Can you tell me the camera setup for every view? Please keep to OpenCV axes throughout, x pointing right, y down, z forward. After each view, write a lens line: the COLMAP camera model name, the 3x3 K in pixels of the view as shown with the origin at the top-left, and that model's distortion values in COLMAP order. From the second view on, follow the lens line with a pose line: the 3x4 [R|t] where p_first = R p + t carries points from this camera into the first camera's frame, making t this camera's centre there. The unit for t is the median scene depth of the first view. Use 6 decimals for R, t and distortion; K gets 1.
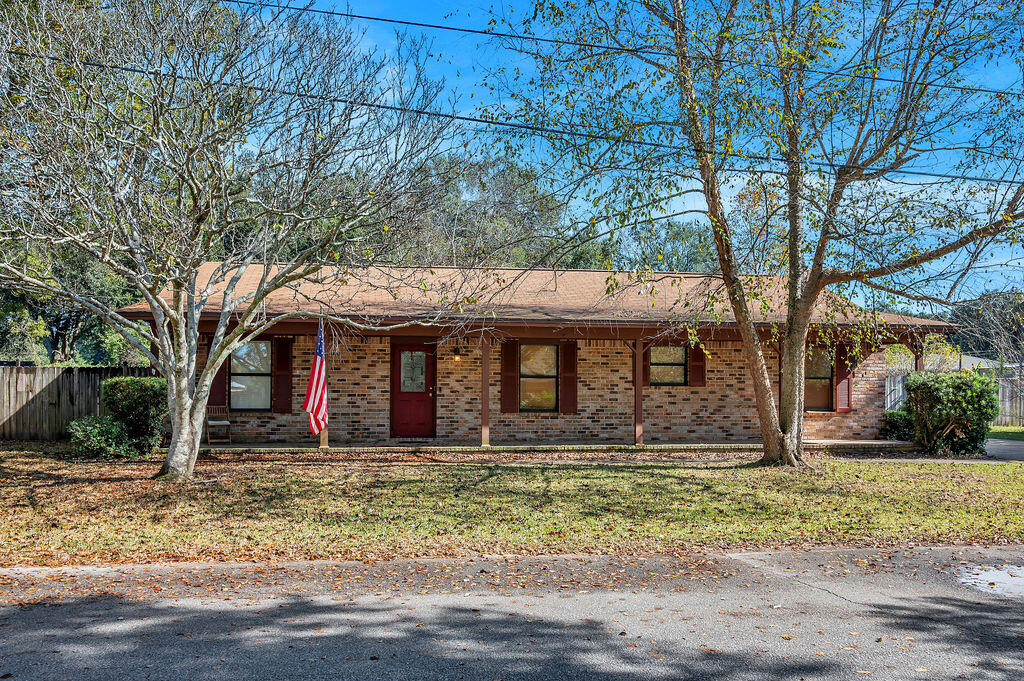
lens RADIAL K [[856.4, 0, 512.0], [0, 856.4, 340.5], [0, 0, 1]] dist [0.002689, 0.008014]
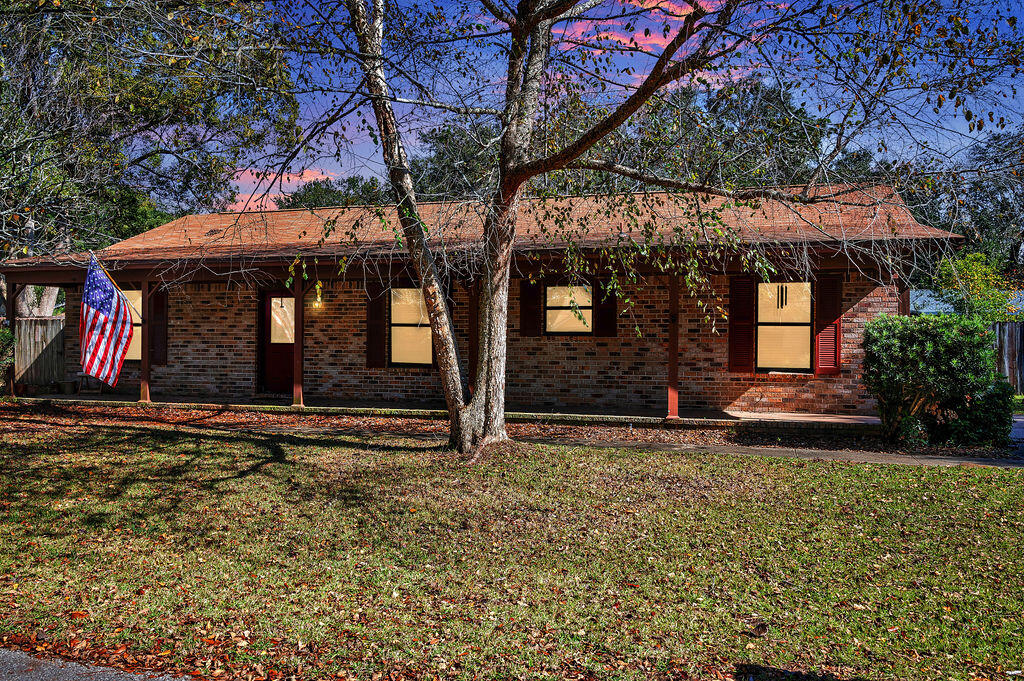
lens RADIAL K [[856.4, 0, 512.0], [0, 856.4, 340.5], [0, 0, 1]] dist [0.002689, 0.008014]
pose [[0.897172, 0.001084, -0.441680, 0.500513], [0.024698, 0.998309, 0.052617, 0.016103], [0.440990, -0.058115, 0.895628, 0.302096]]
